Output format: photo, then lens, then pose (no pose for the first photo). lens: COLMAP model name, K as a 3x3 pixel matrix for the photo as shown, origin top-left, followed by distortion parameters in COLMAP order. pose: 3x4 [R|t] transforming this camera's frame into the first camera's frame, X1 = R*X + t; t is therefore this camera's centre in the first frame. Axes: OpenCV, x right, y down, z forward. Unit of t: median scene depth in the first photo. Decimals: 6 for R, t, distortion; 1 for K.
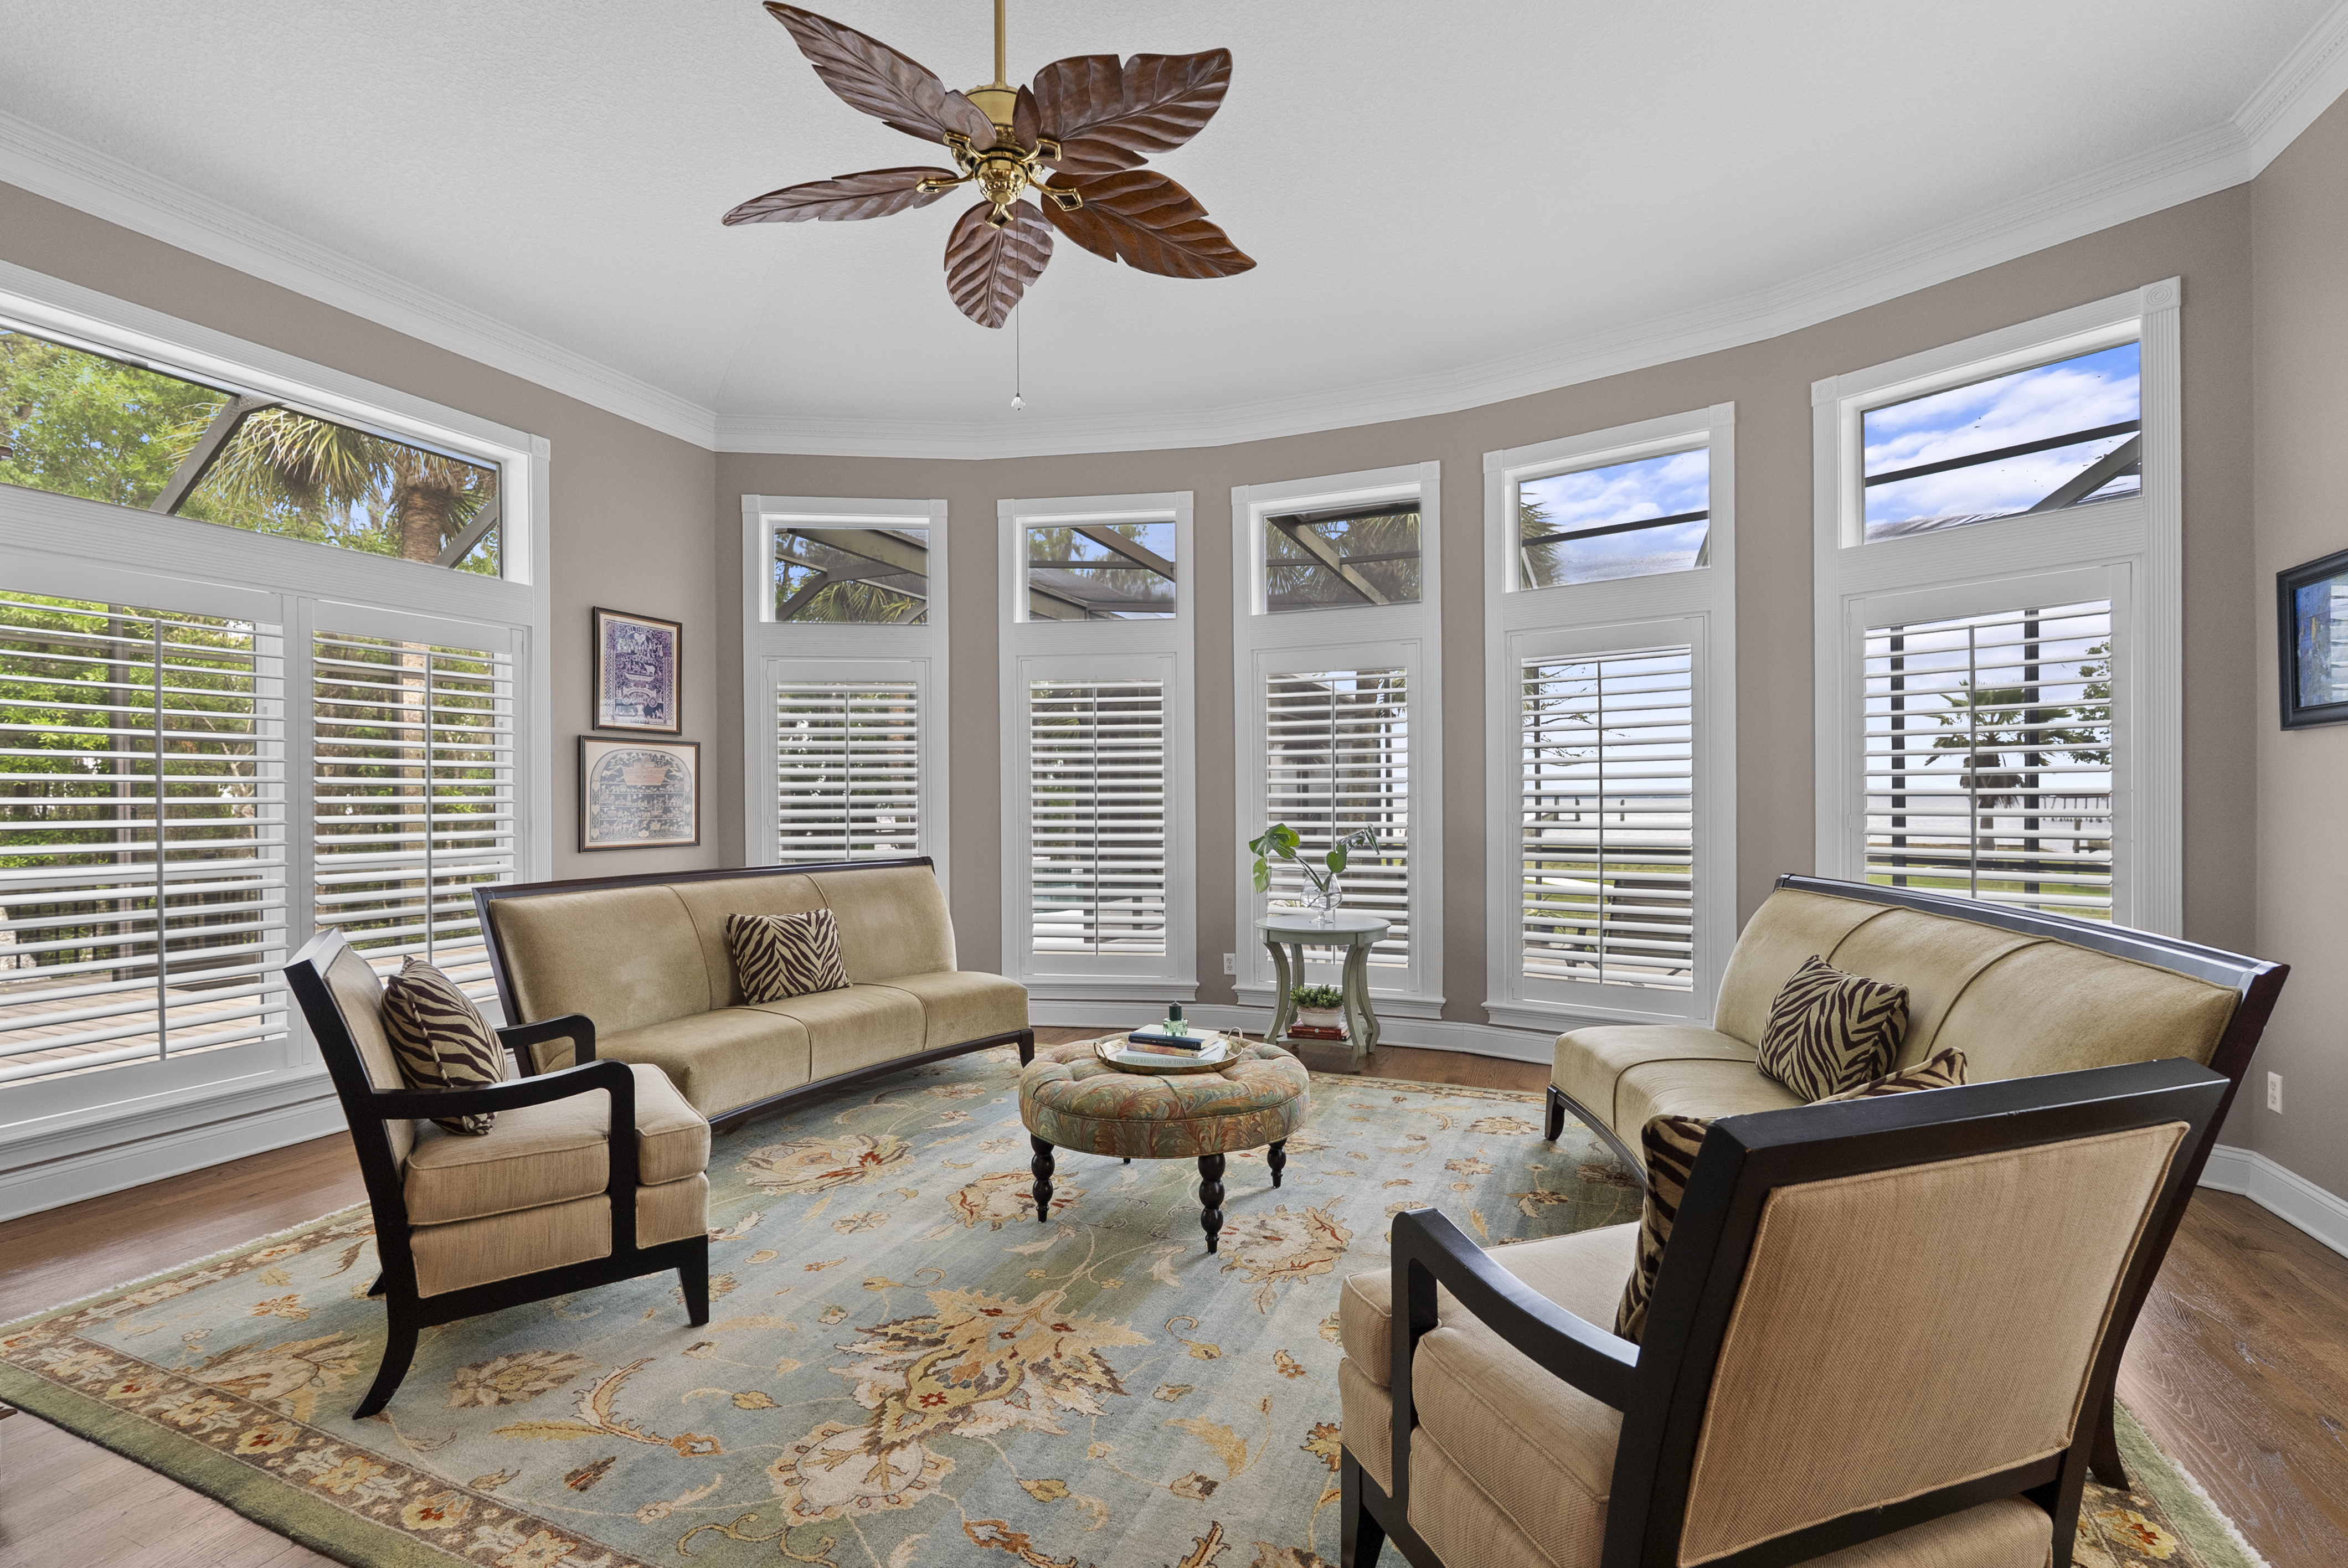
lens RADIAL K [[1053.1, 0, 1174.2], [0, 1053.1, 795.9], [0, 0, 1]] dist [-0.011691, 0.001174]
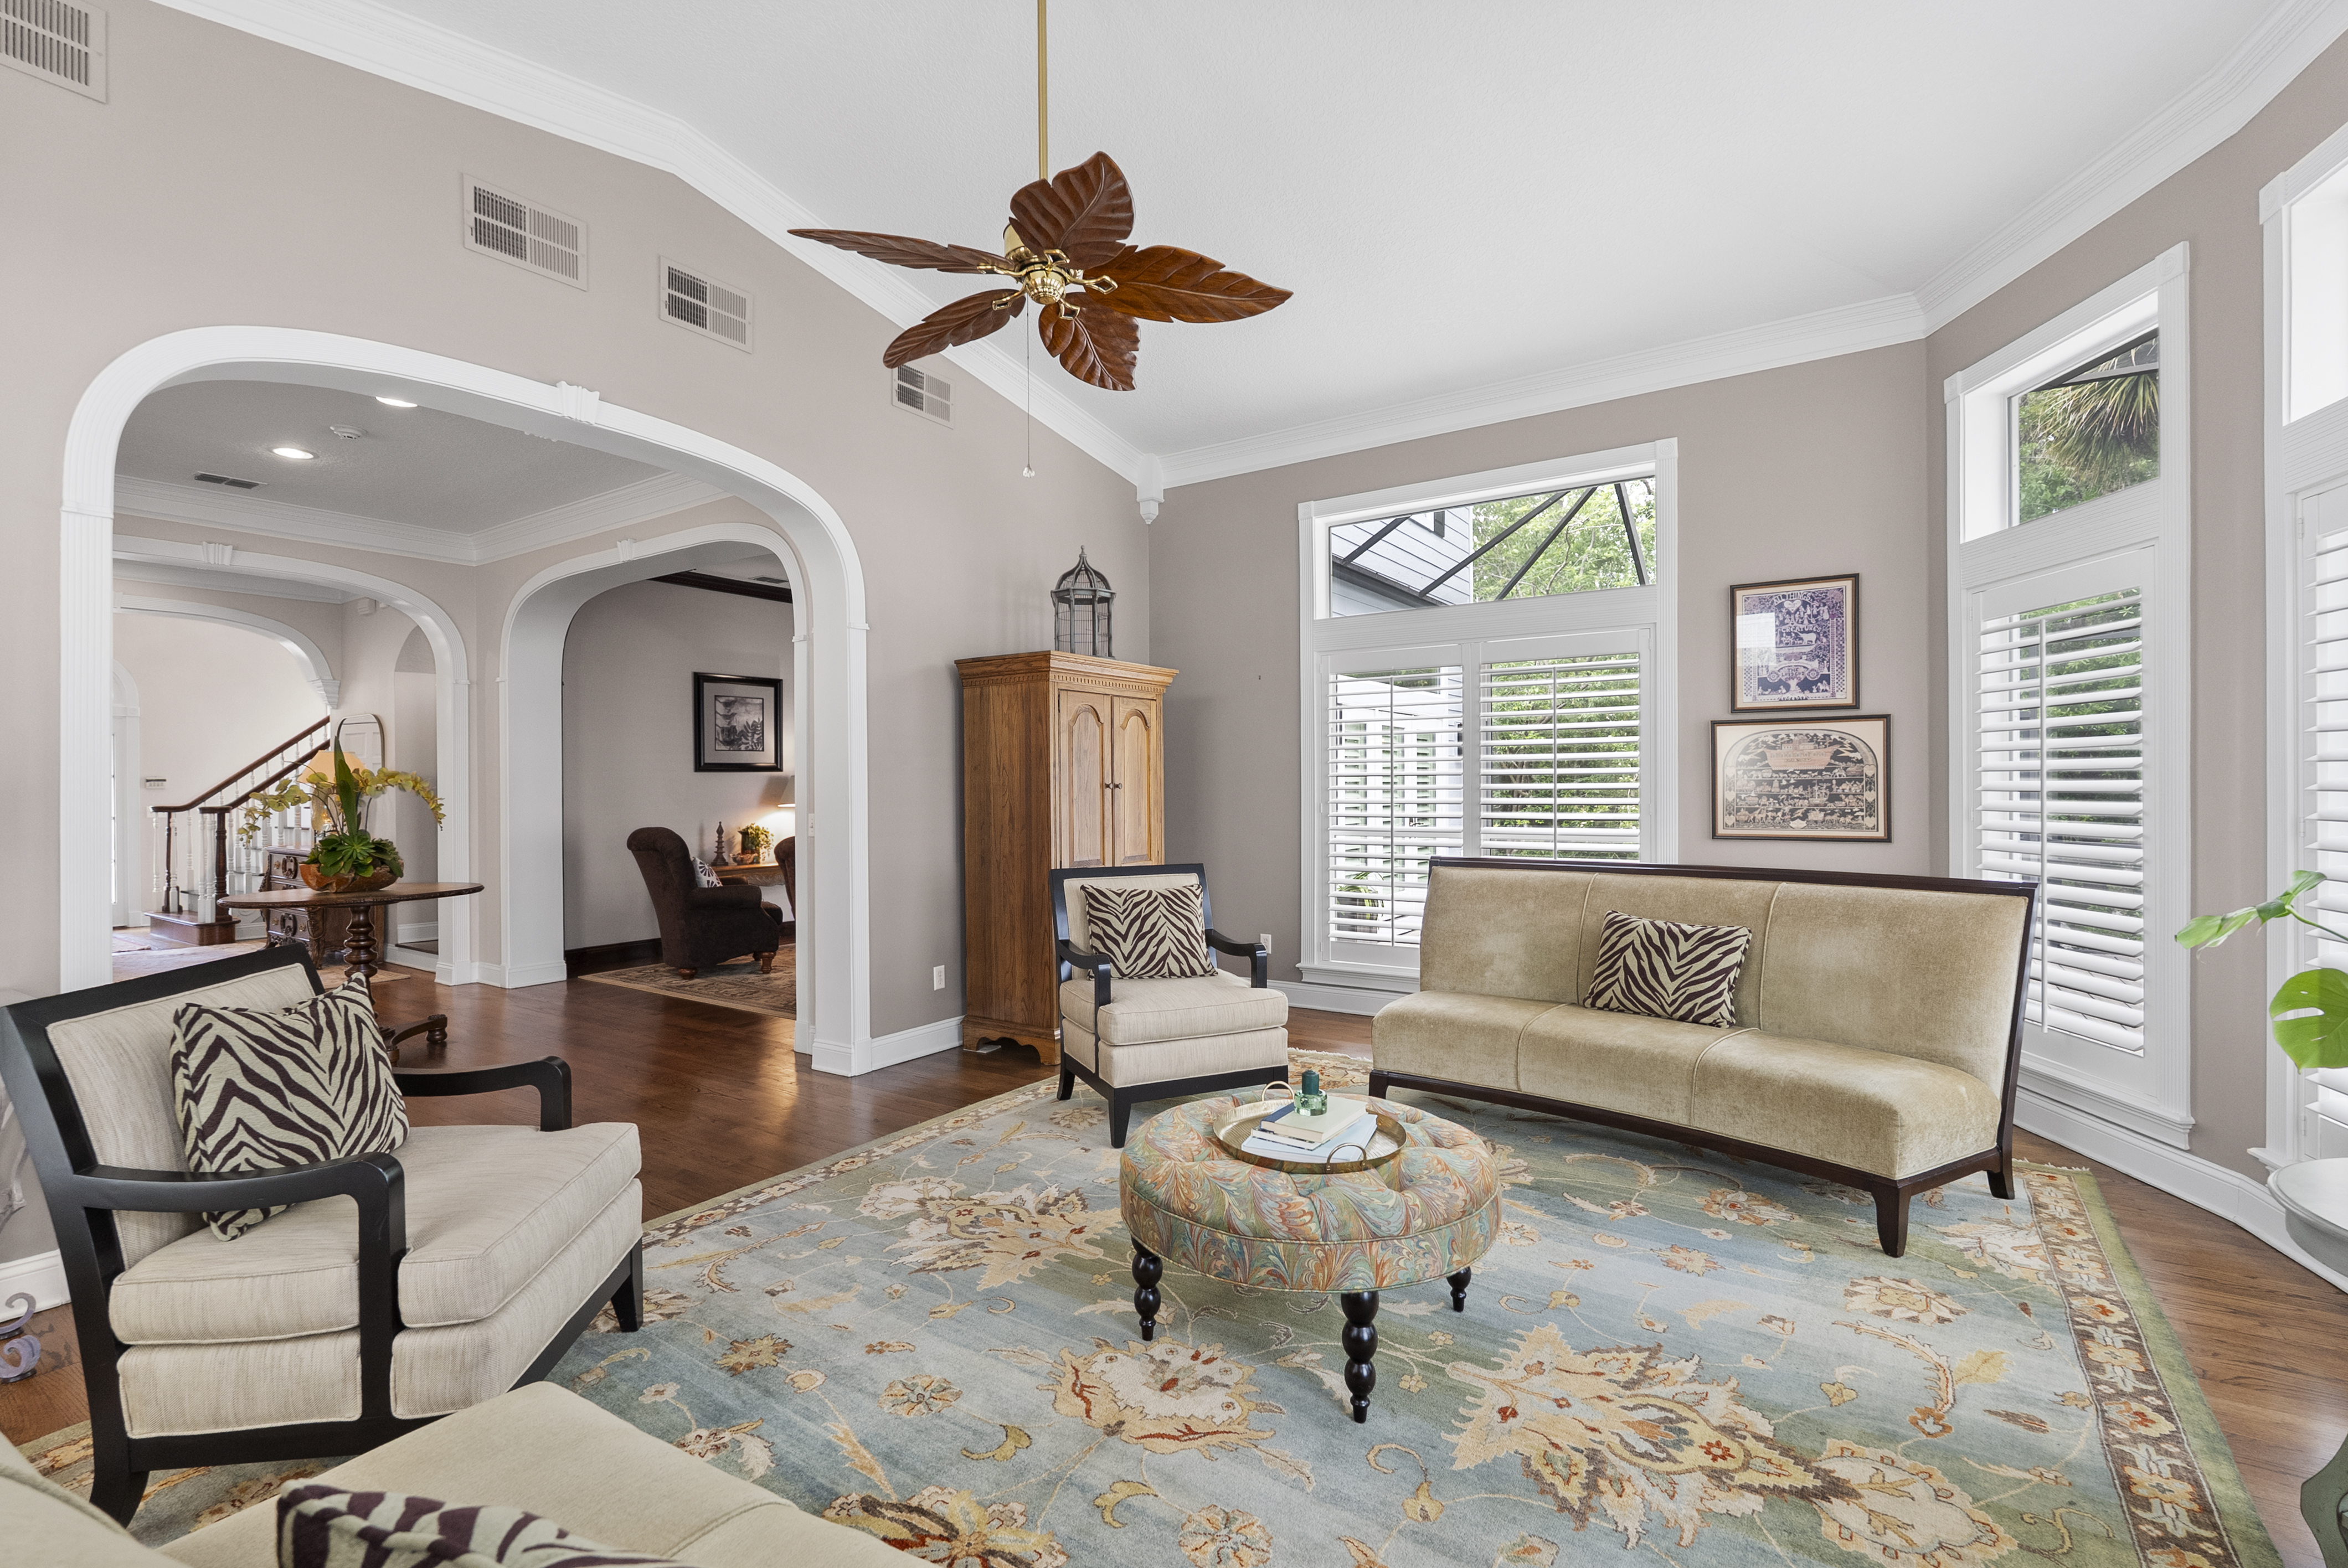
lens RADIAL K [[1053.1, 0, 1176.4], [0, 1053.1, 783.0], [0, 0, 1]] dist [-0.011691, 0.001174]
pose [[-0.197861, 0.006357, -0.980209, 0.526218], [0.010862, 0.999932, 0.004292, -0.009209], [0.980170, -0.009797, -0.197917, 0.735691]]
